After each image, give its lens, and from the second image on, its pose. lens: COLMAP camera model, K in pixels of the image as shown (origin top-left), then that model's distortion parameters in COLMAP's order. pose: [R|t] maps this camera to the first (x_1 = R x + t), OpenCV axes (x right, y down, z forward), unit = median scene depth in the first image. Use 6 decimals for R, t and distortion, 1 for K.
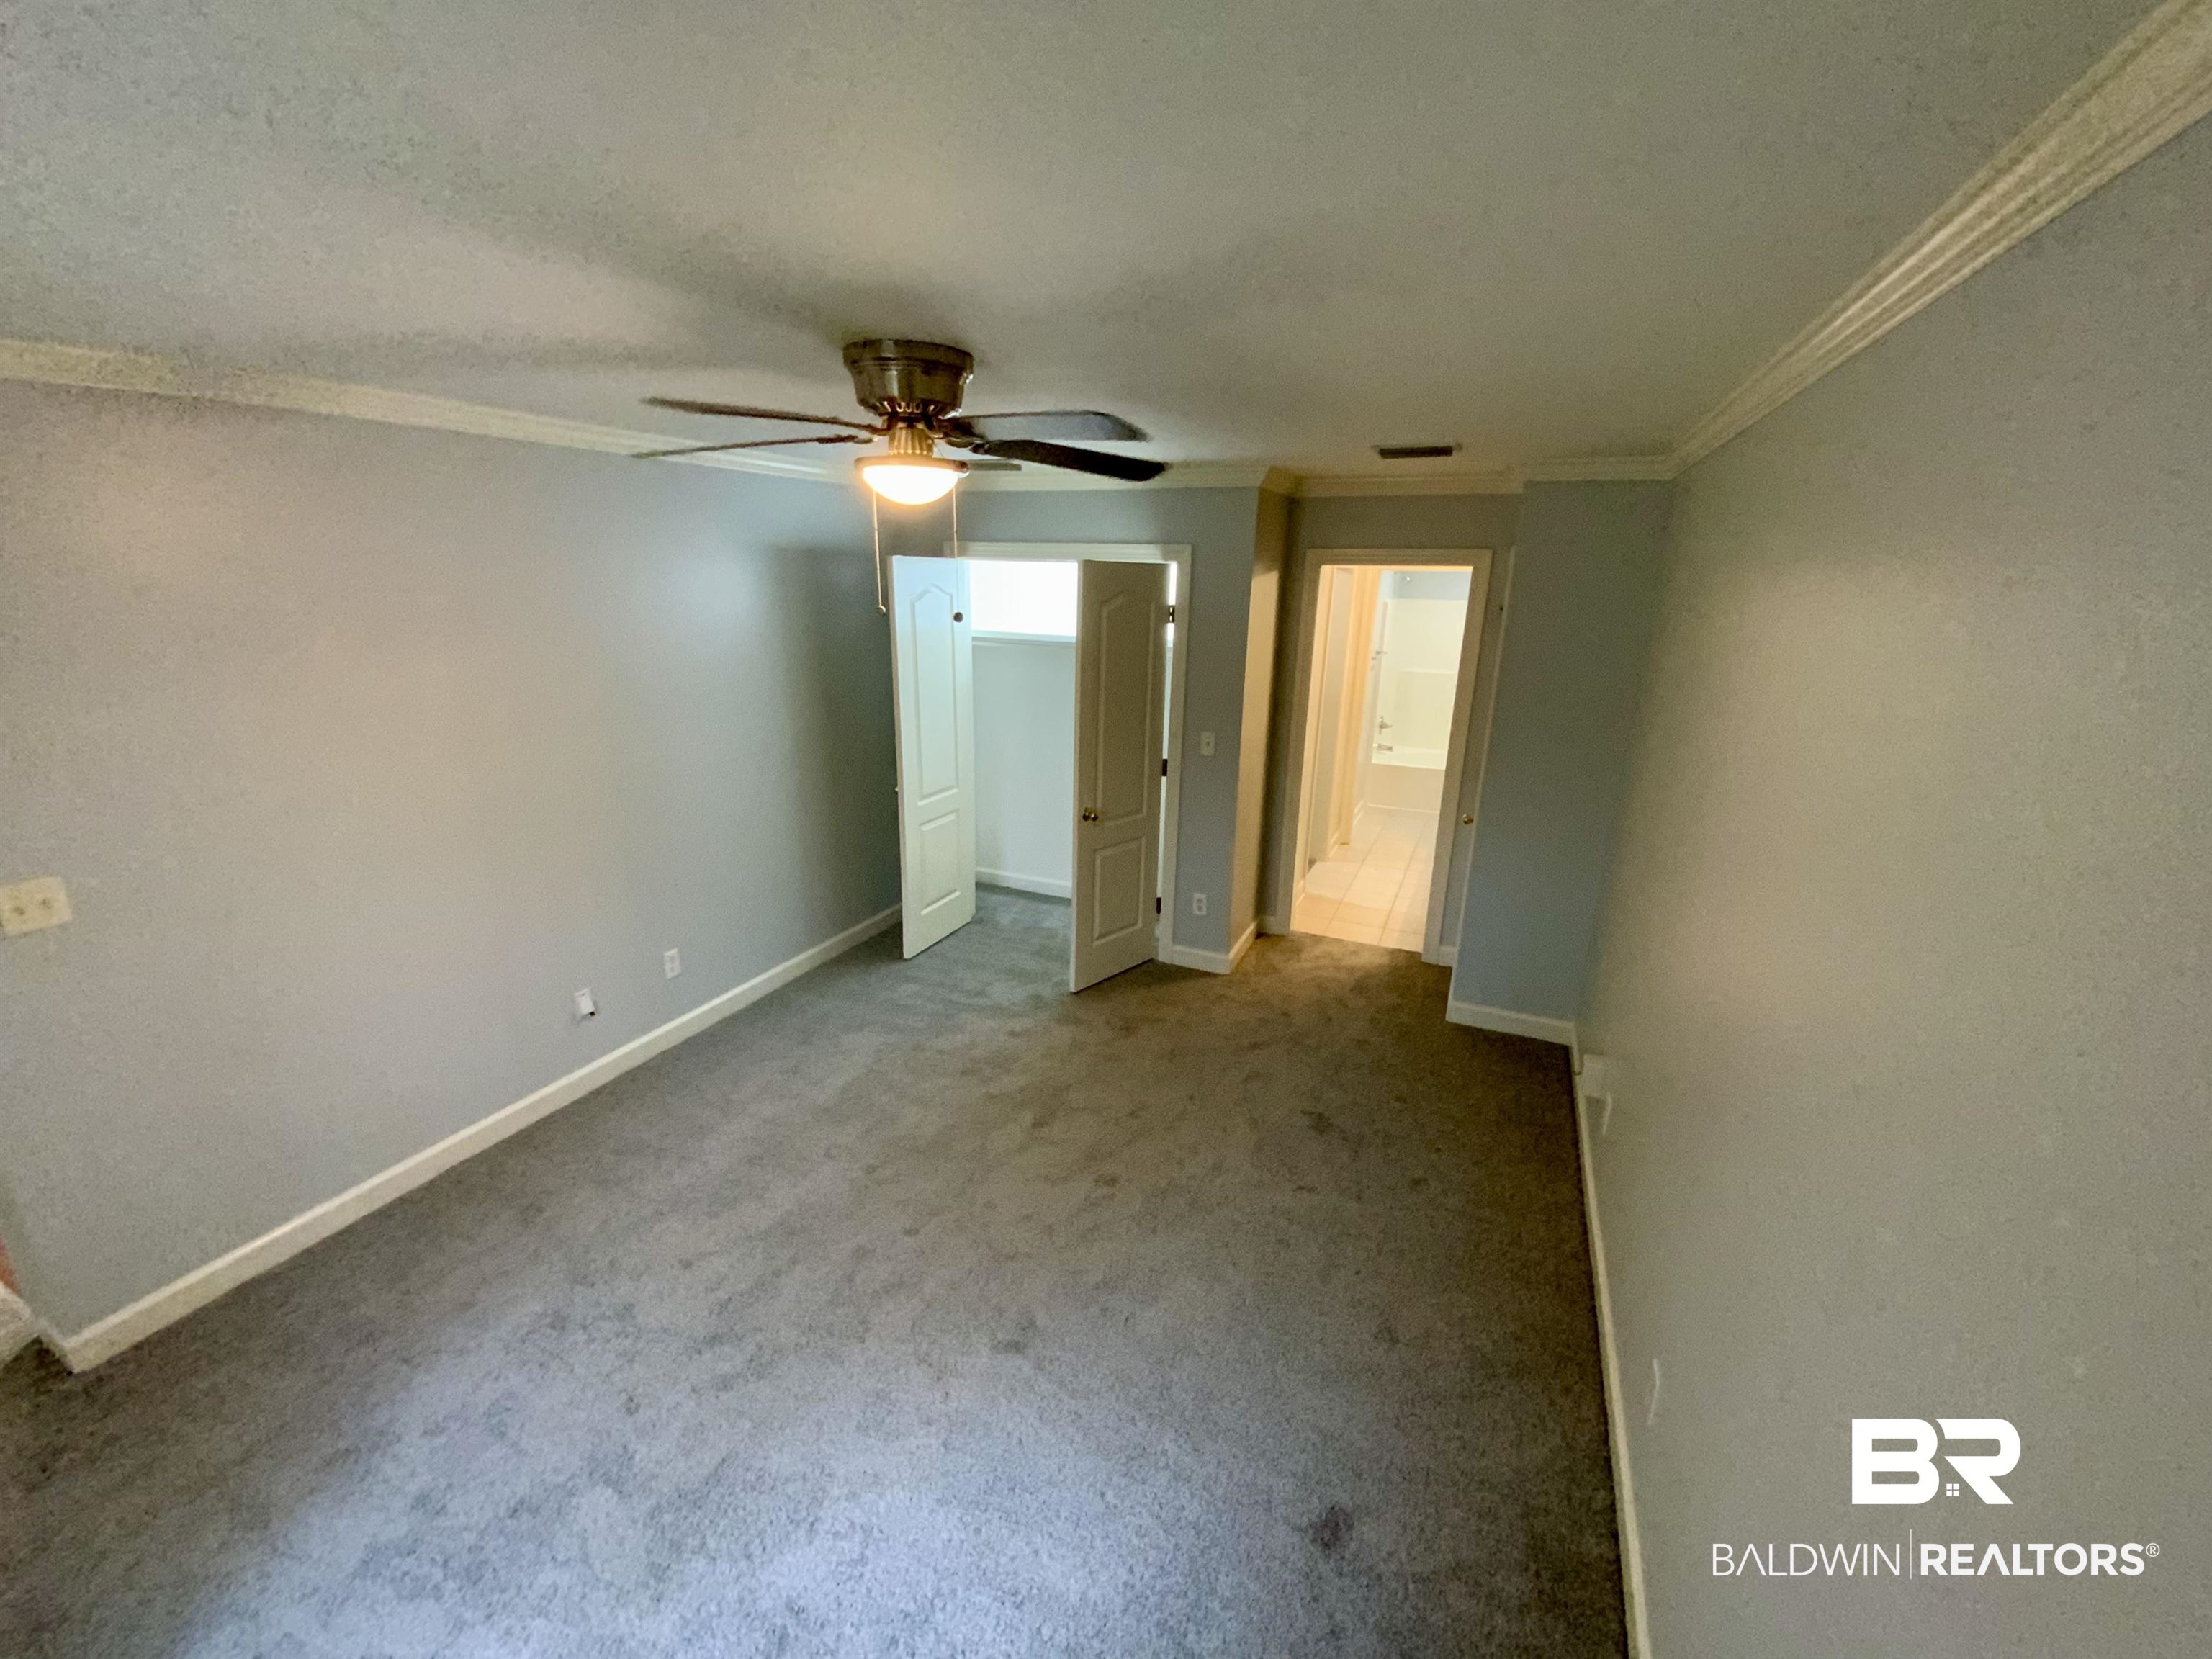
lens RADIAL K [[898.9, 0, 1107.3], [0, 898.9, 836.8], [0, 0, 1]] dist [0.027669, -0.021217]
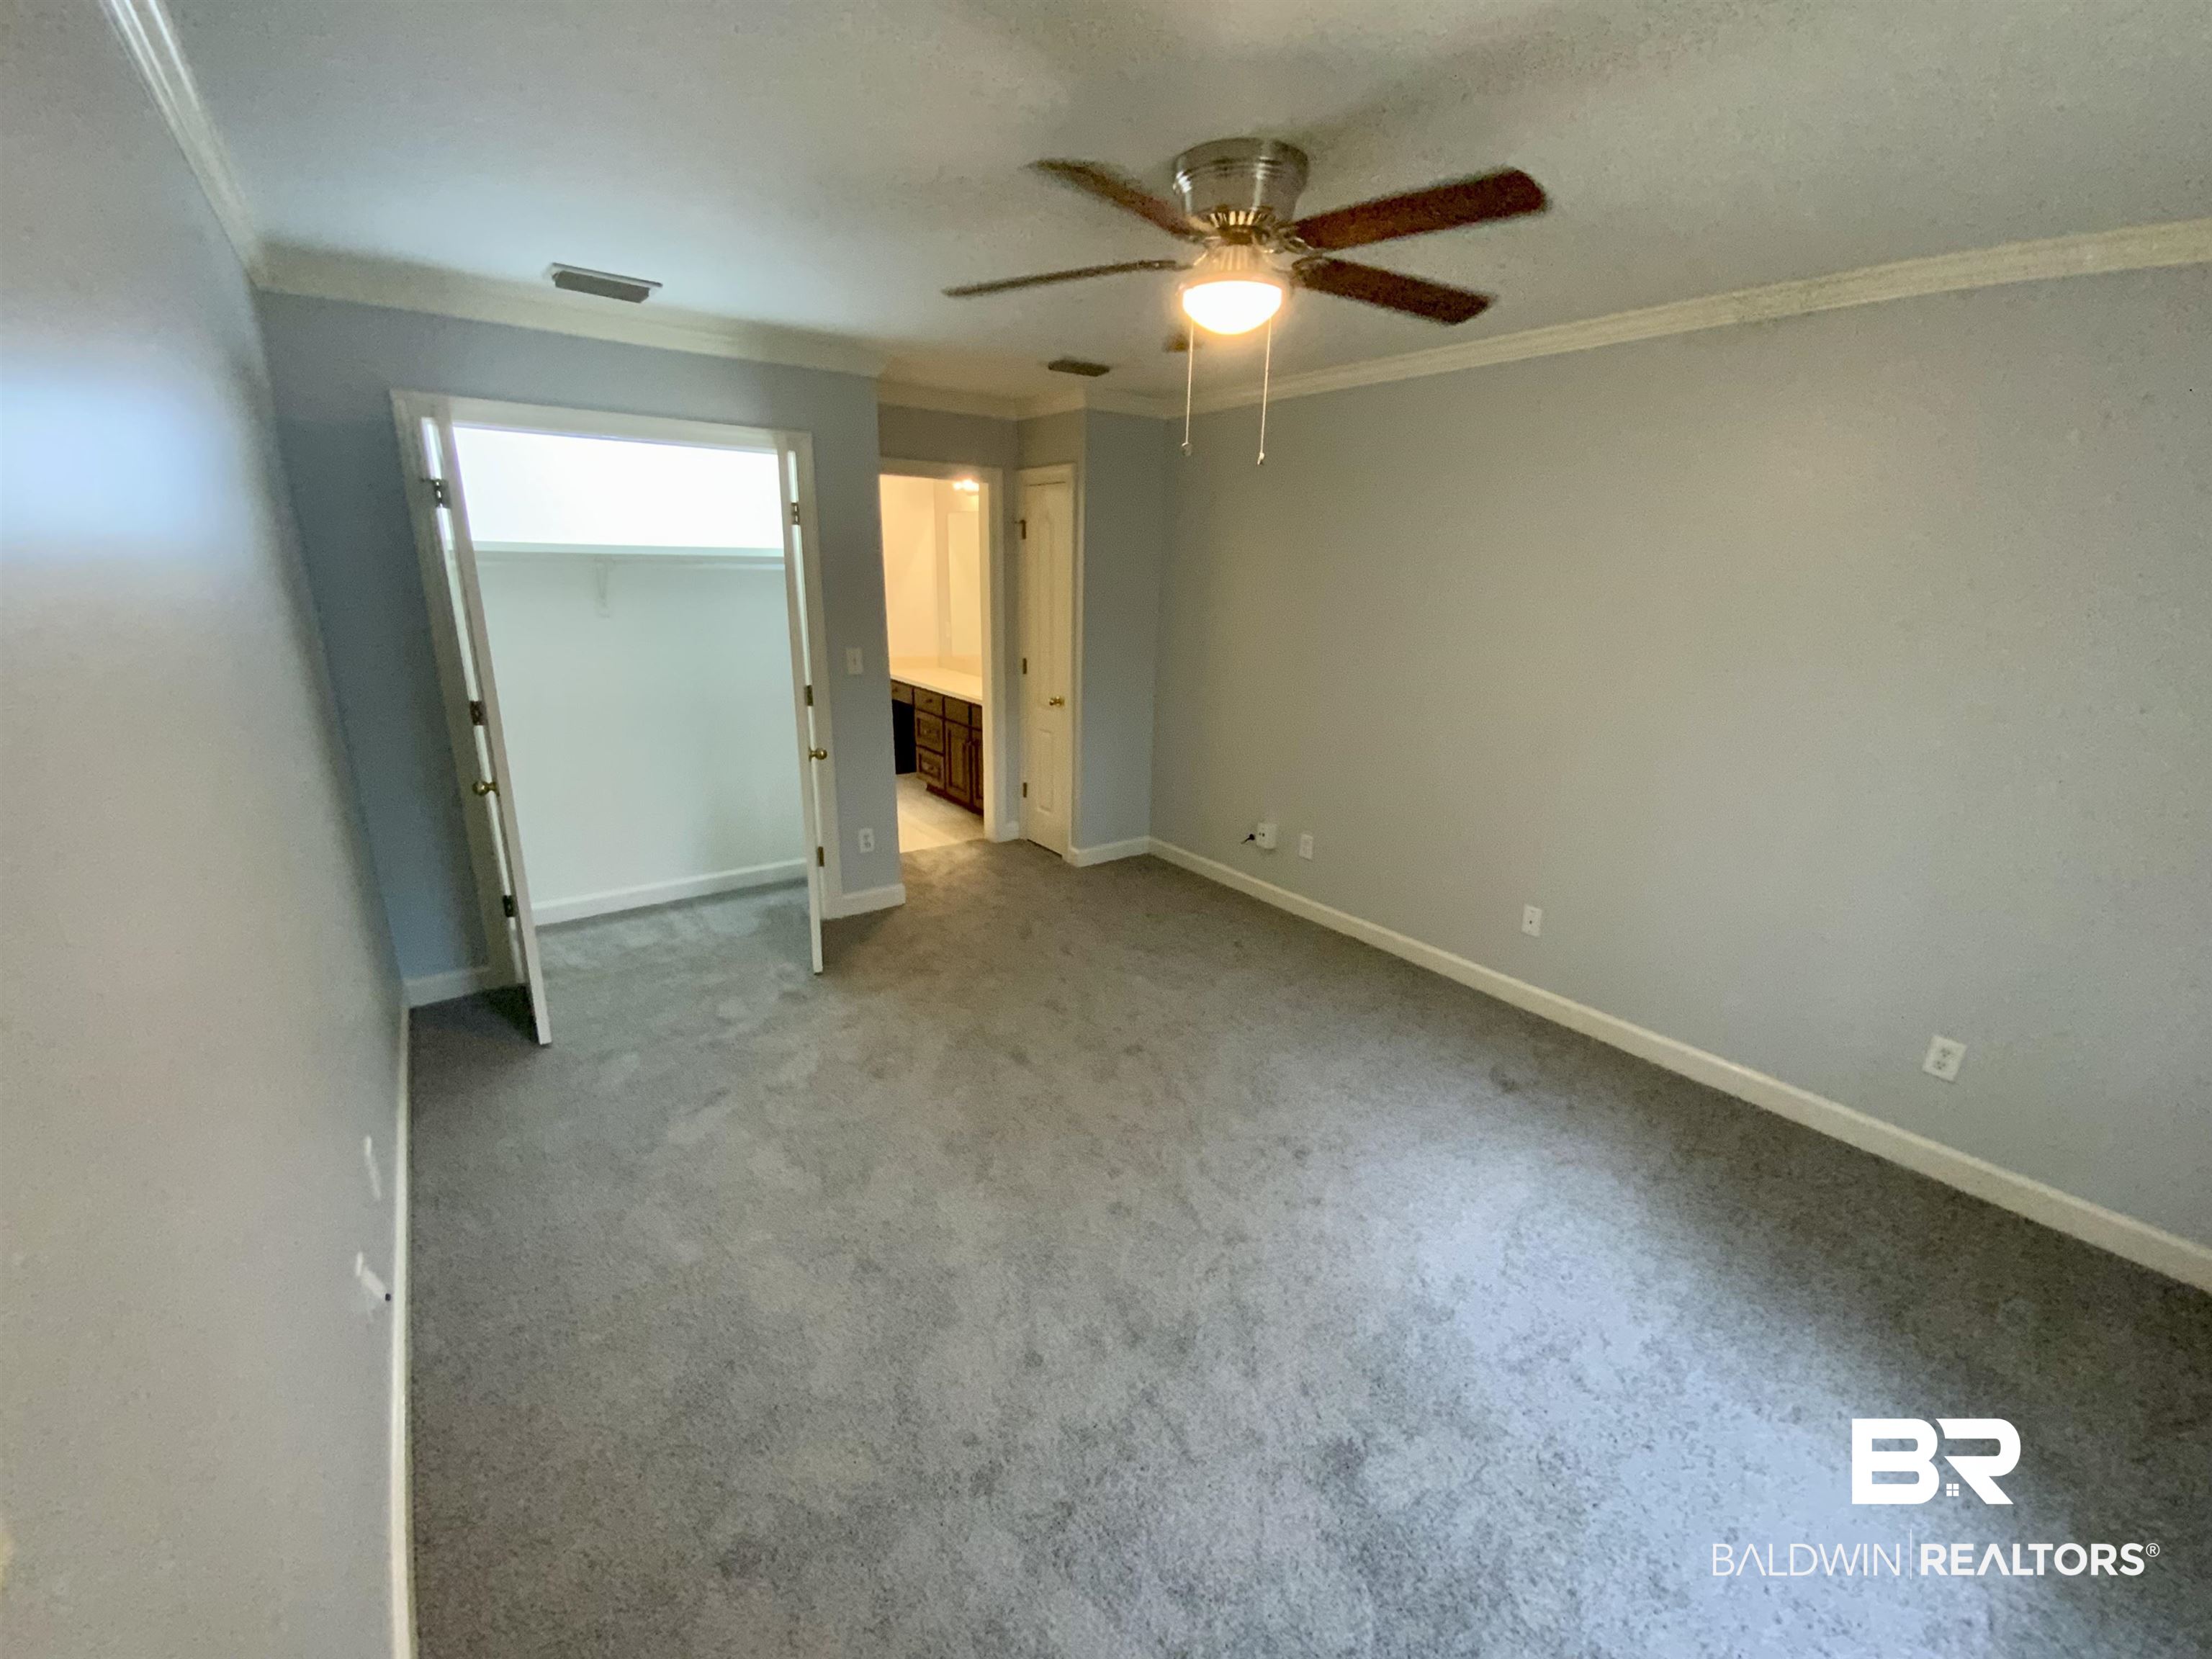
lens RADIAL K [[898.9, 0, 1107.3], [0, 898.9, 836.8], [0, 0, 1]] dist [0.027669, -0.021217]
pose [[0.503798, -0.266443, 0.821703, -0.615793], [0.240191, 0.956938, 0.163029, -0.022088], [-0.829756, 0.115232, 0.546101, 0.337615]]
